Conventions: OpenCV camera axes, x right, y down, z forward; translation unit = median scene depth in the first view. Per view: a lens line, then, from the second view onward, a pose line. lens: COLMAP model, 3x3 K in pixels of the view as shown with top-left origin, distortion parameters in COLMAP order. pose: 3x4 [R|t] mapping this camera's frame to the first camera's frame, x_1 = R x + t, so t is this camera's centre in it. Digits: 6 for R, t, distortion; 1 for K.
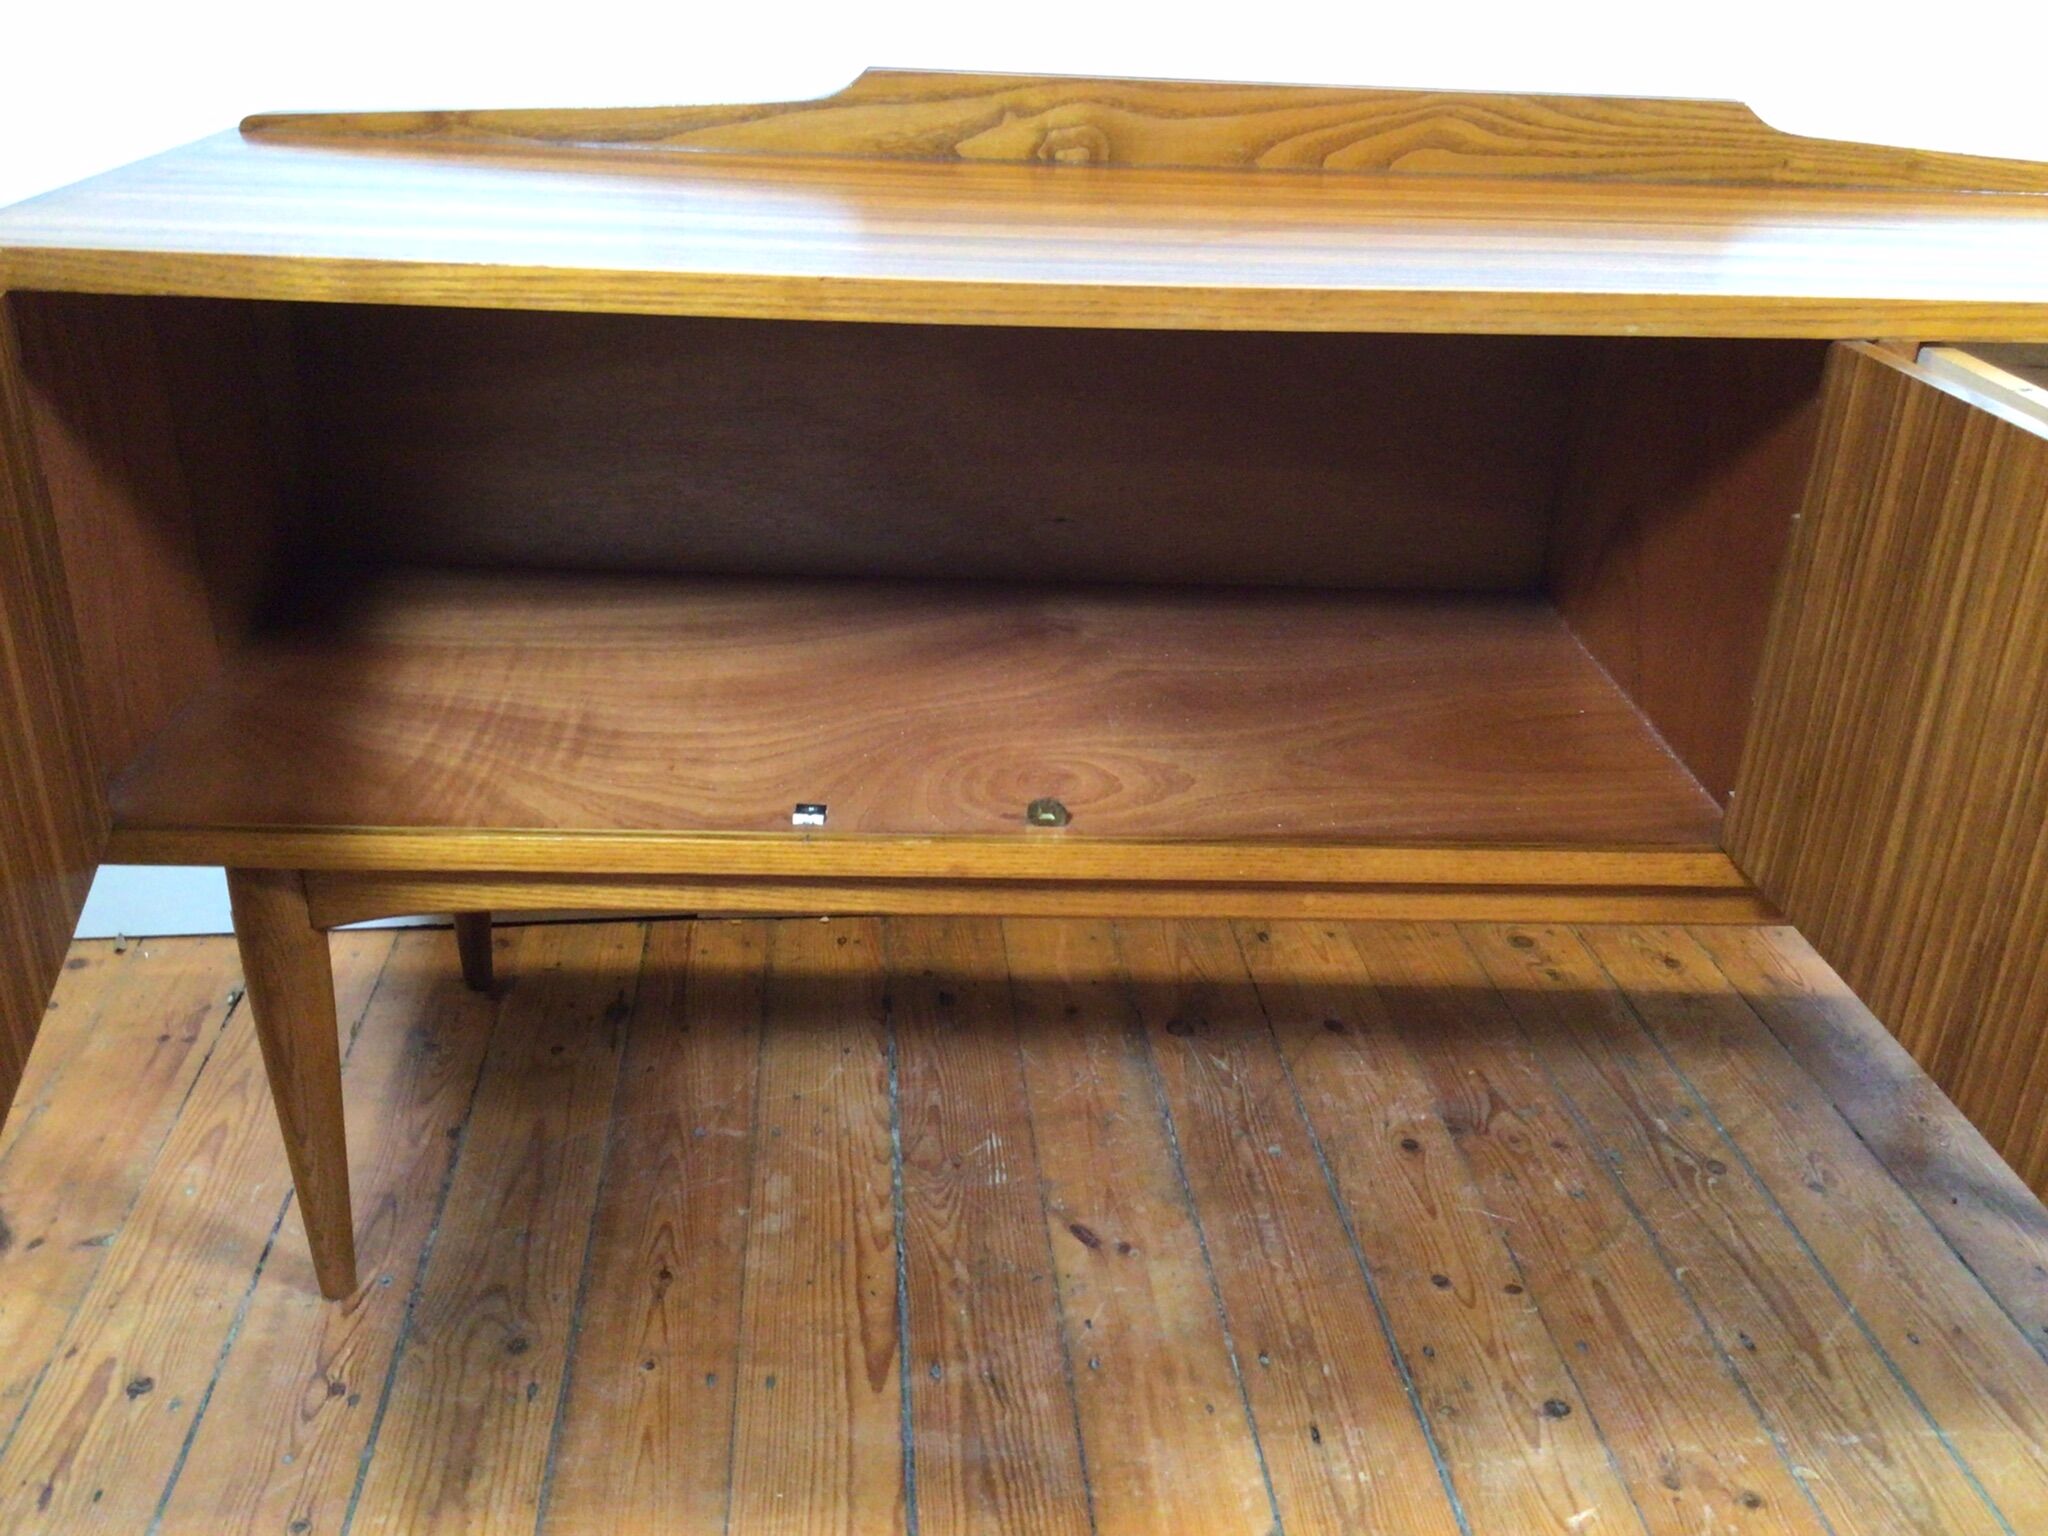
lens RADIAL K [[1810.7, 0, 1031.6], [0, 1810.7, 798.4], [0, 0, 1]] dist [0.111799, -0.195564]
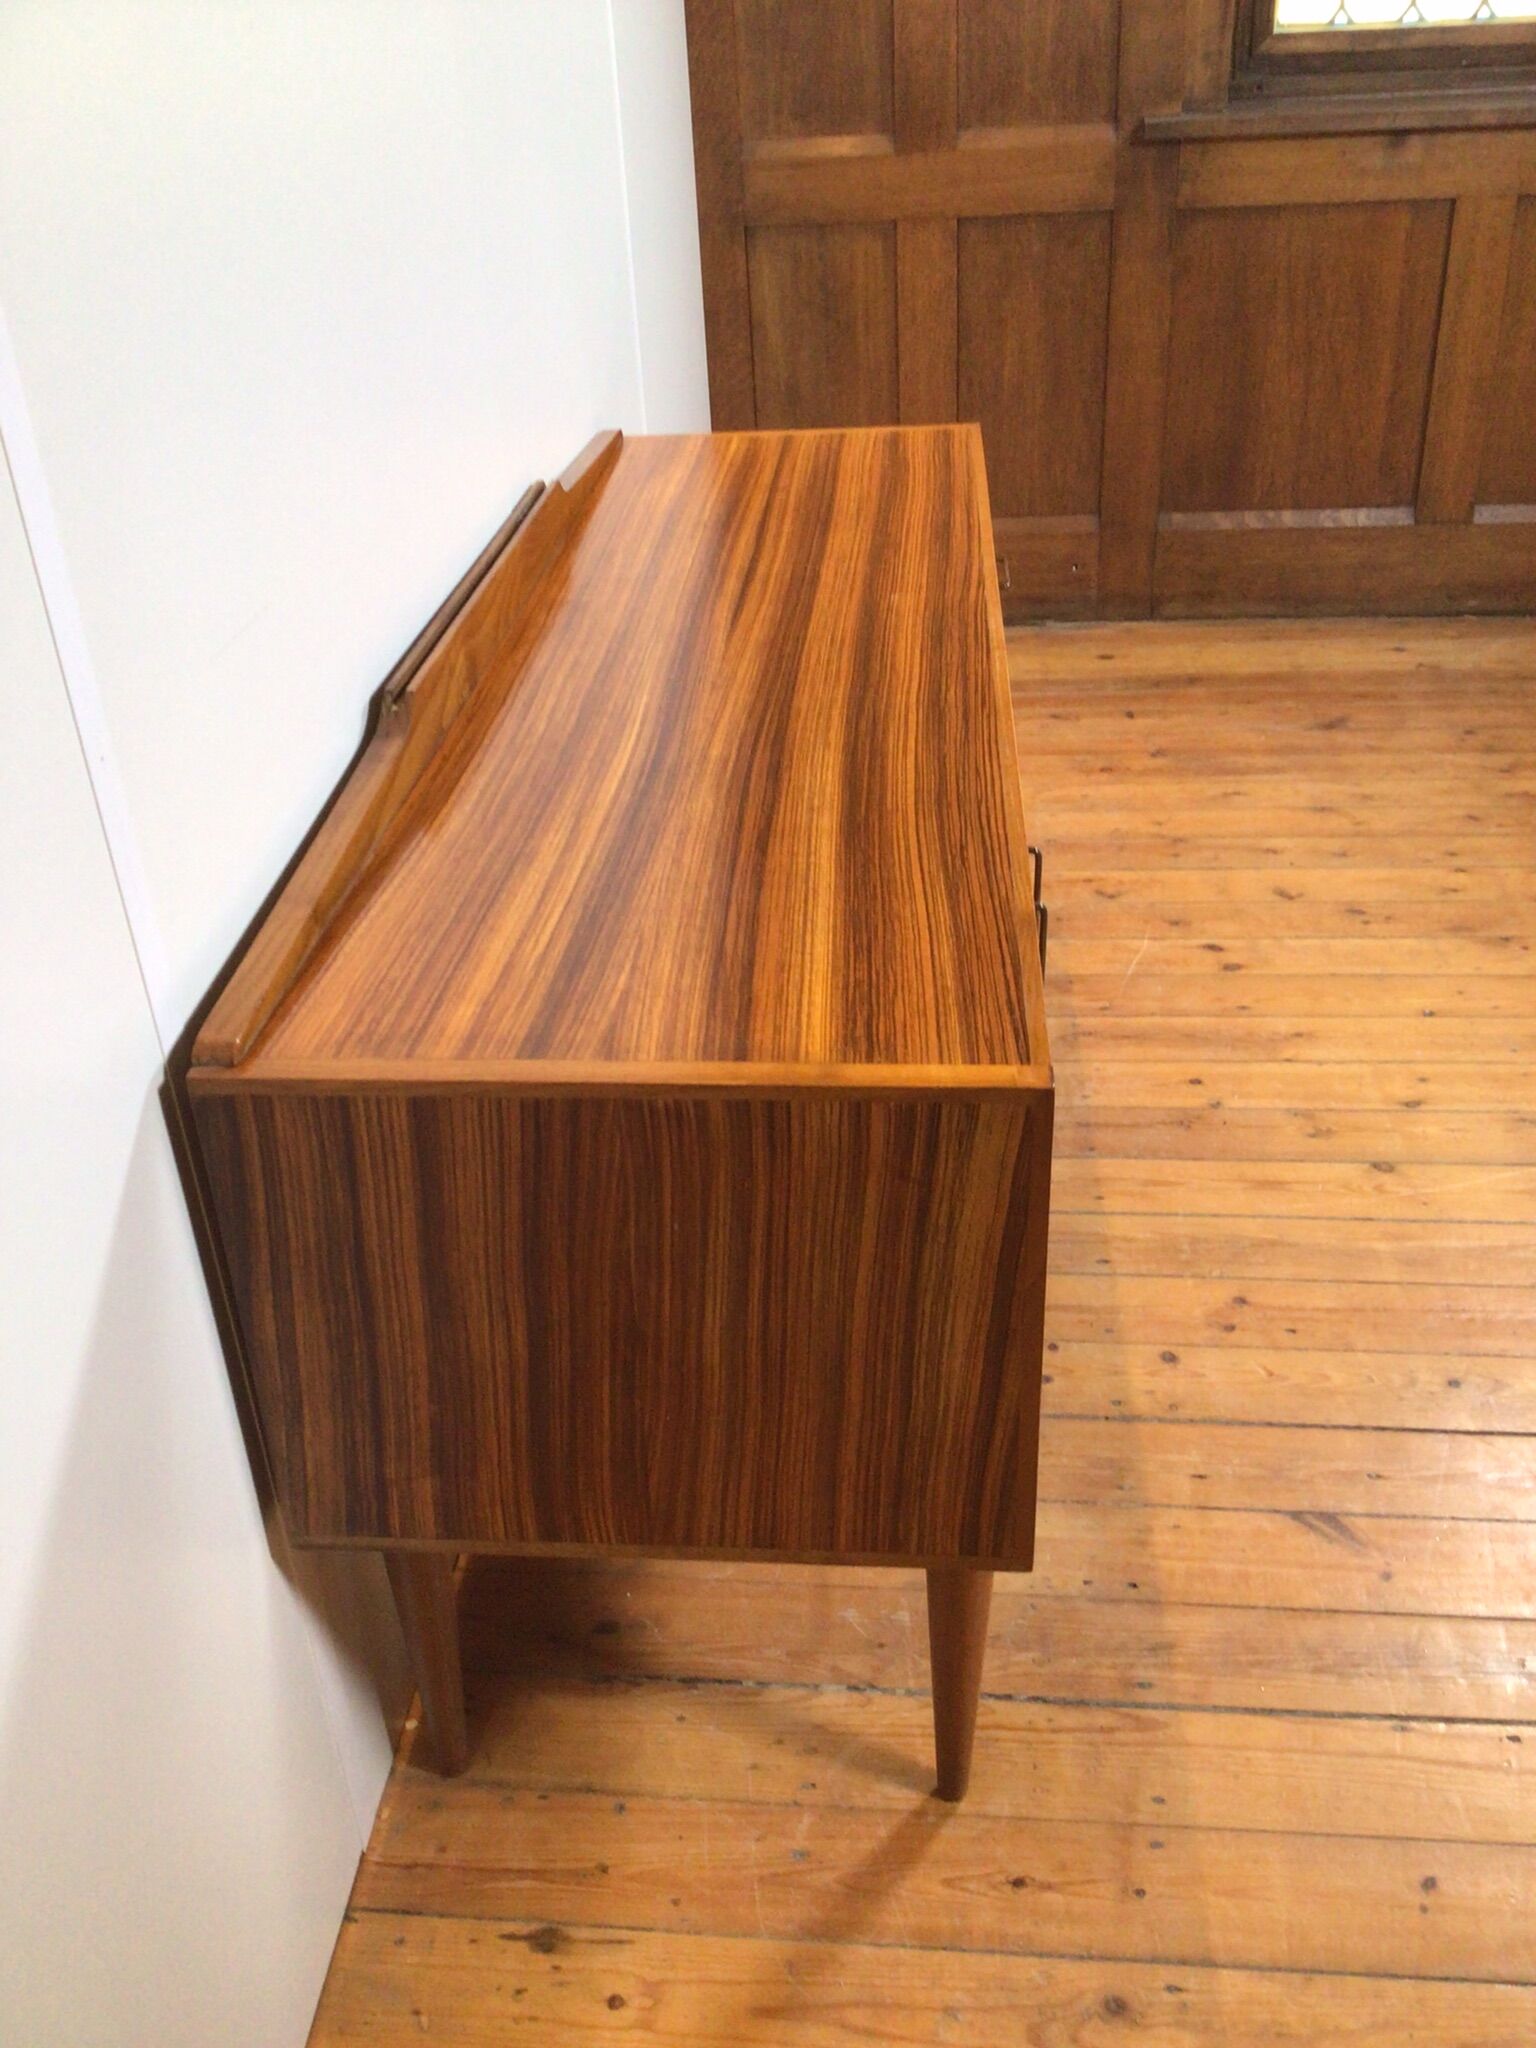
lens RADIAL K [[1848.9, 0, 753.7], [0, 1848.9, 1029.0], [0, 0, 1]] dist [0.131789, -0.244275]
pose [[0.185162, -0.527212, 0.829314, -0.870708], [0.476833, 0.786105, 0.393280, -0.622415], [-0.859270, 0.322624, 0.396949, 0.555344]]
